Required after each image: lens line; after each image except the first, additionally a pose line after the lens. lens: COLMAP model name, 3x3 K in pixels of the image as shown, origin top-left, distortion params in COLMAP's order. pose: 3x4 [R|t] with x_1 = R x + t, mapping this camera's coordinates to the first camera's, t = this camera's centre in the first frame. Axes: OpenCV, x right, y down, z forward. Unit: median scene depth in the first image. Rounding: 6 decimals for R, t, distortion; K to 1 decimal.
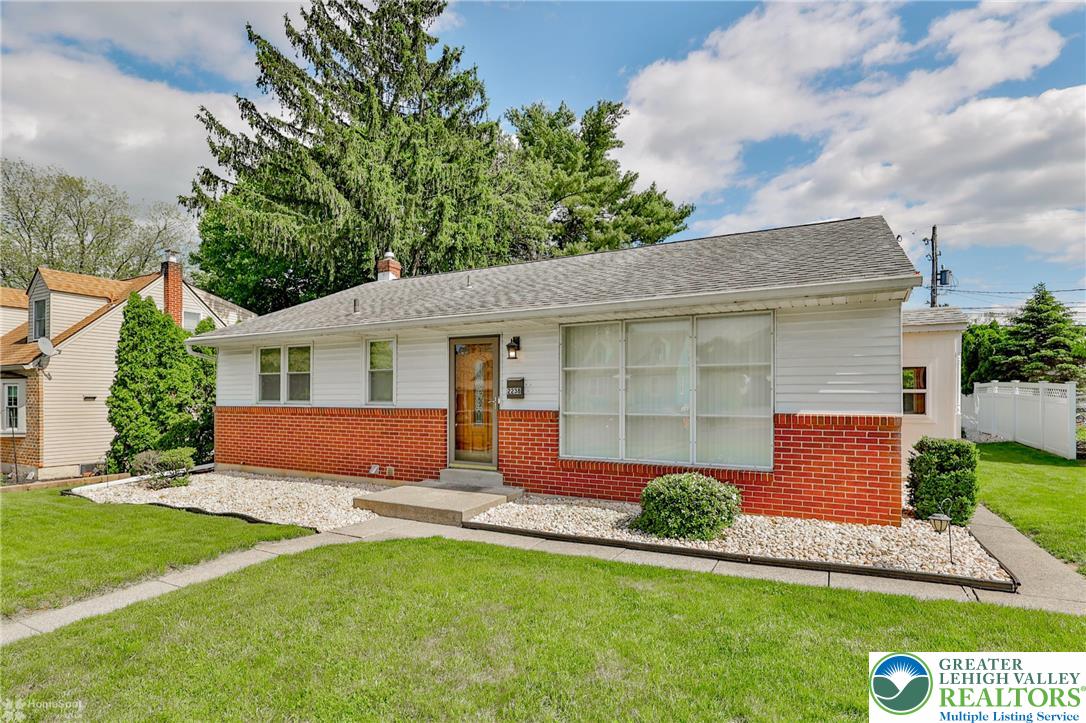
lens RADIAL K [[529.5, 0, 557.3], [0, 529.5, 399.1], [0, 0, 1]] dist [-0.002145, -0.000230]
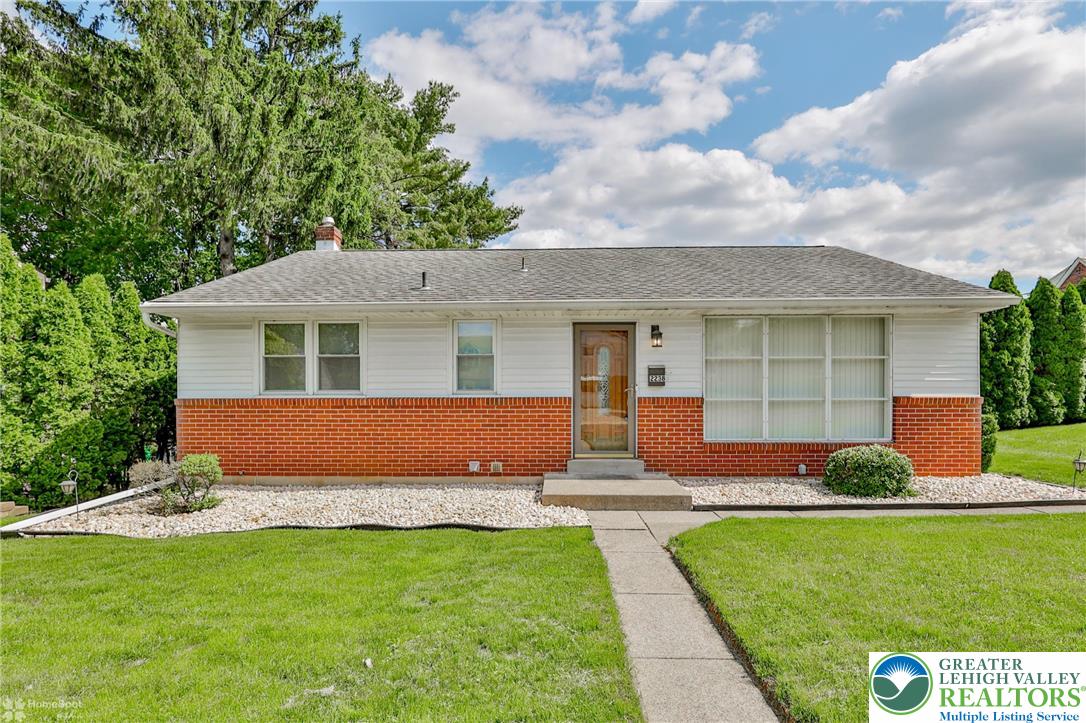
lens RADIAL K [[529.5, 0, 557.3], [0, 529.5, 399.1], [0, 0, 1]] dist [-0.002145, -0.000230]
pose [[0.902319, -0.008180, 0.430992, -0.516695], [0.005253, 0.999954, 0.007981, 0.011489], [-0.431038, -0.004938, 0.902320, 0.121216]]
